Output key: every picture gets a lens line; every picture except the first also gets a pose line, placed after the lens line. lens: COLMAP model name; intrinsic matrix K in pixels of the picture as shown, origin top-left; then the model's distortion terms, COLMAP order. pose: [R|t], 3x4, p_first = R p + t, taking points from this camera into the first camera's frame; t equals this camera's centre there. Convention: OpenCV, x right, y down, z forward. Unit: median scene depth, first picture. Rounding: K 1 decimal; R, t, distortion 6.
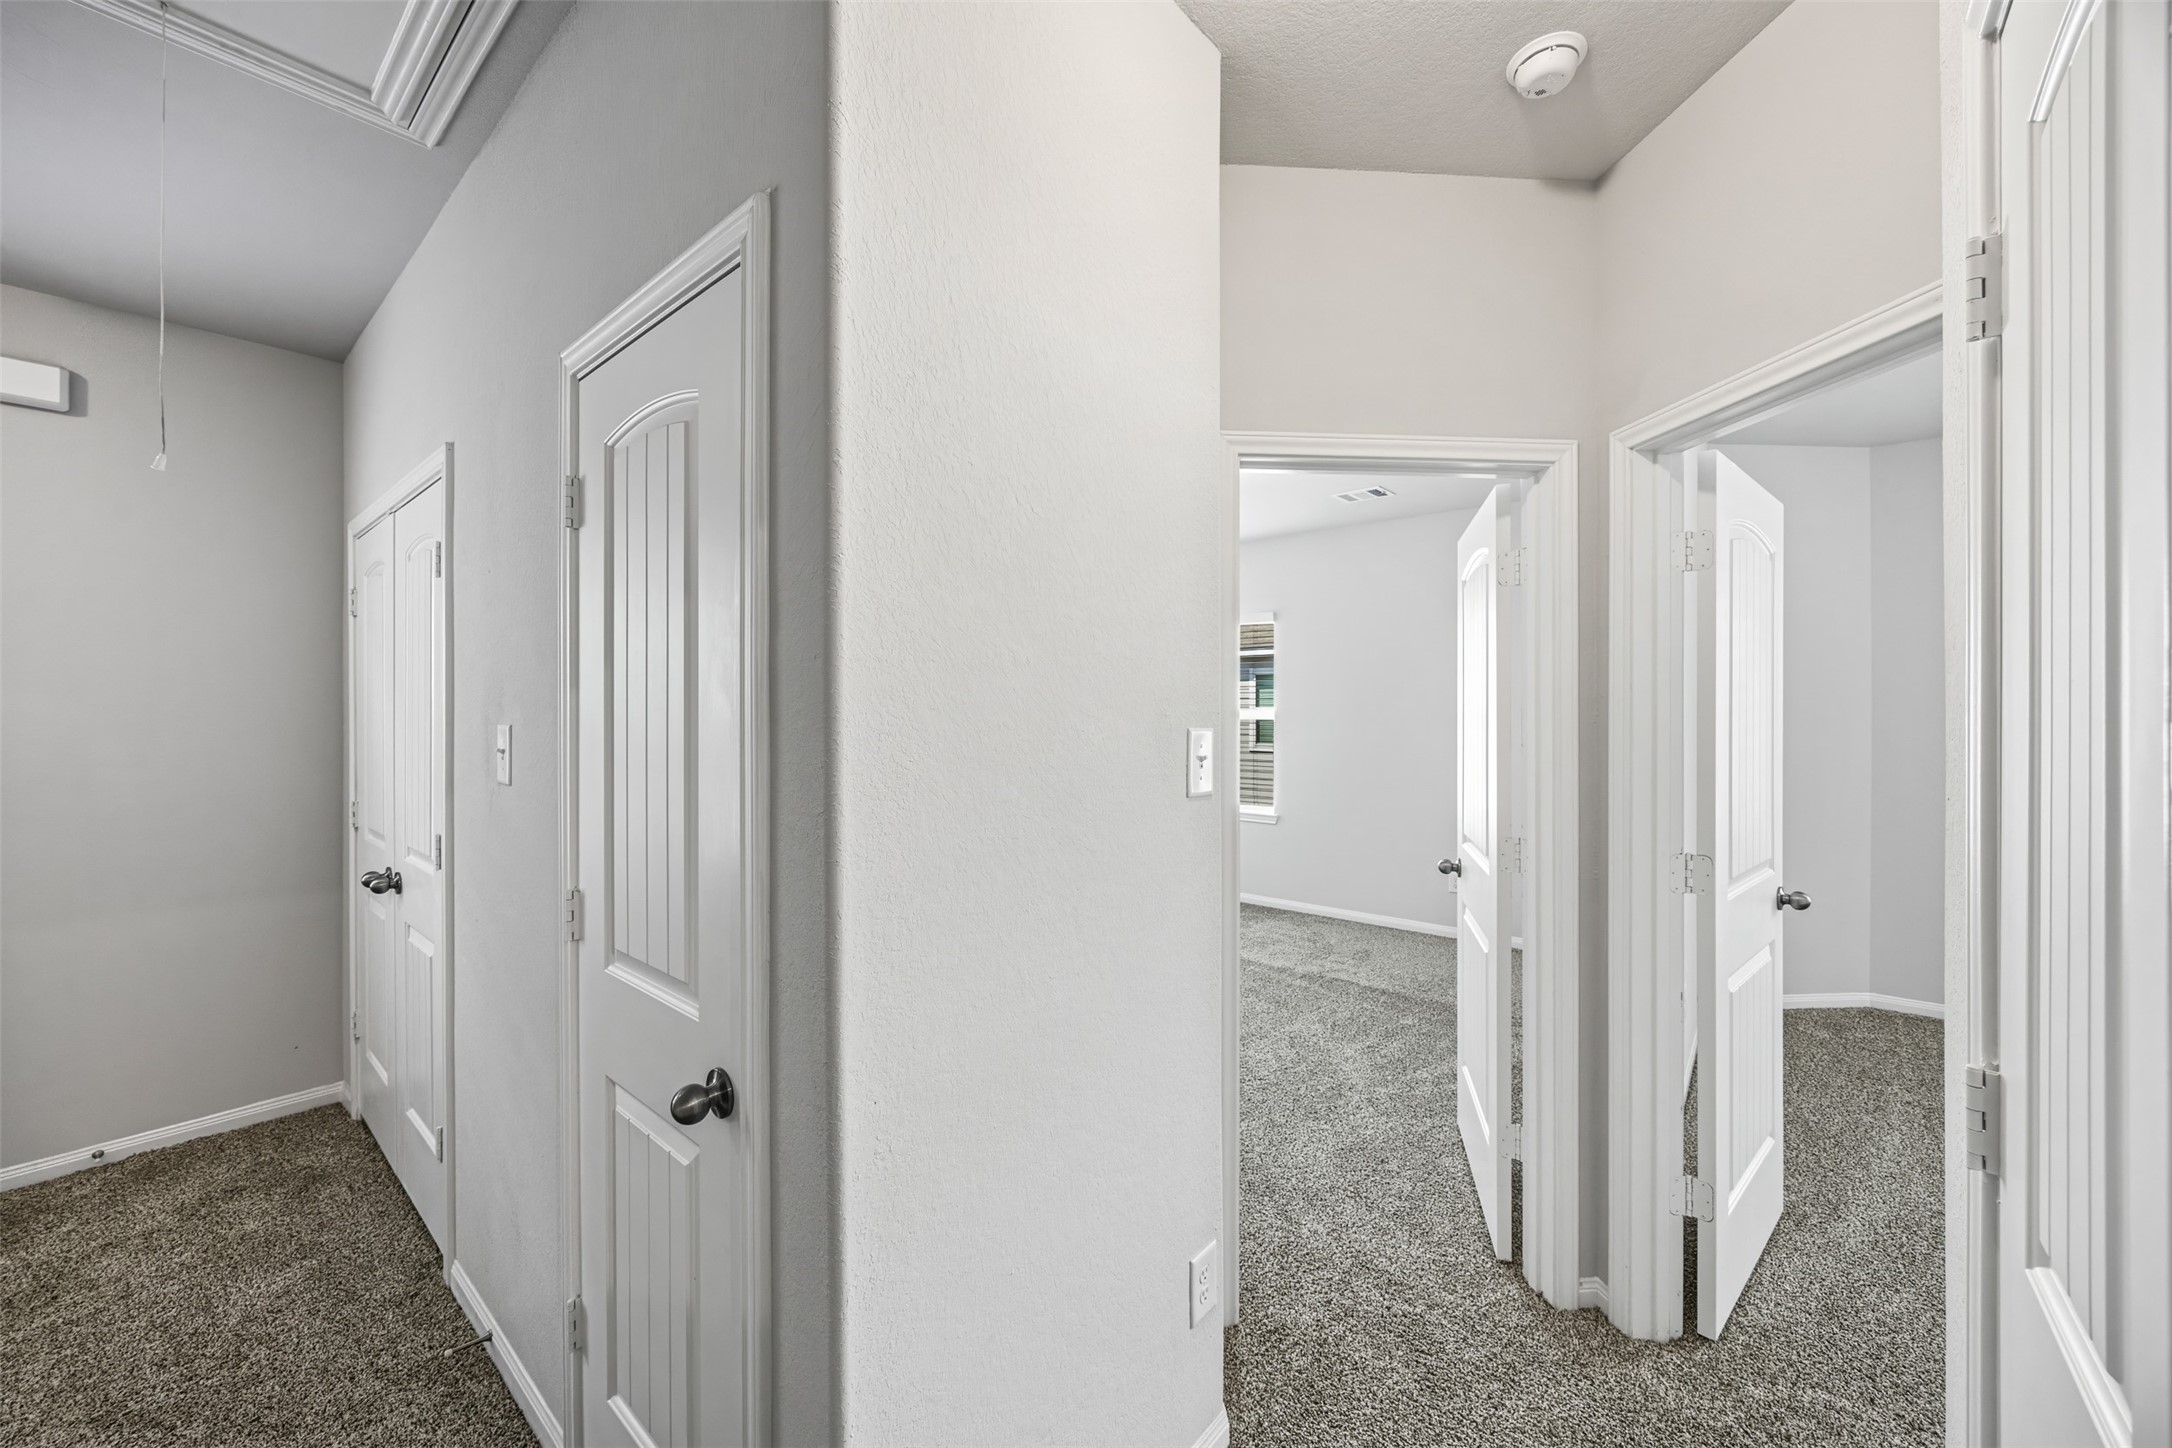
lens RADIAL K [[824.5, 0, 1094.0], [0, 824.5, 719.8], [0, 0, 1]] dist [0.000264, -0.000015]
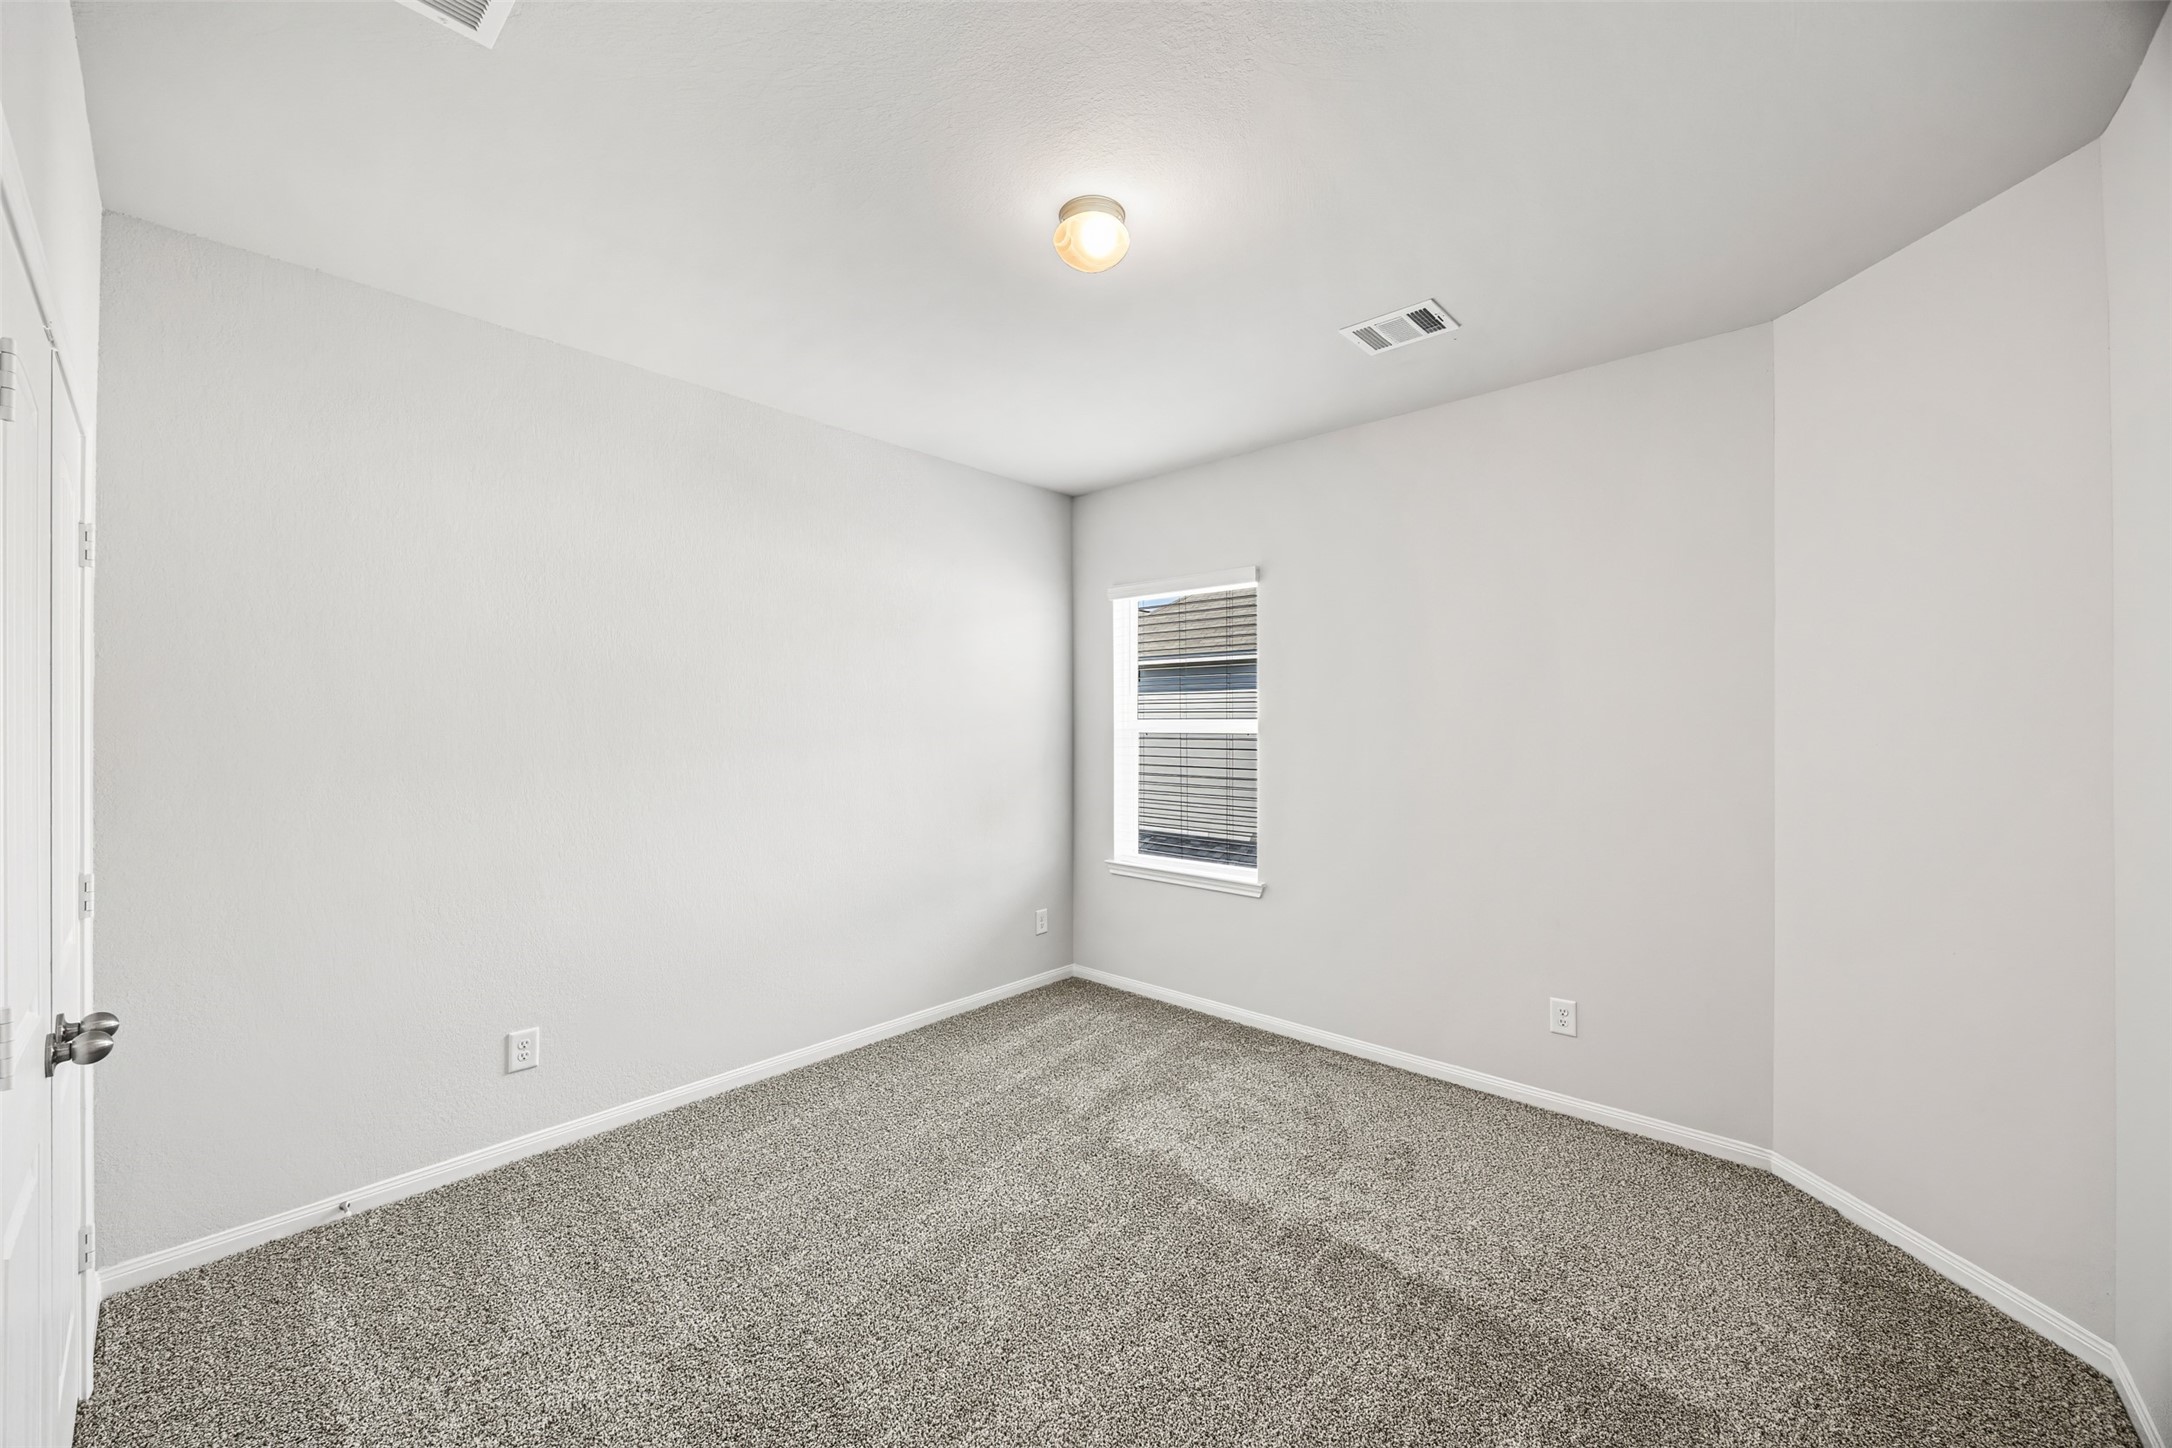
lens RADIAL K [[824.5, 0, 1078.8], [0, 824.5, 726.7], [0, 0, 1]] dist [0.000264, -0.000015]
pose [[0.998935, -0.001368, -0.046122, 0.138088], [0.001036, 0.999973, -0.007237, -0.003326], [0.046131, 0.007182, 0.998910, 0.443890]]
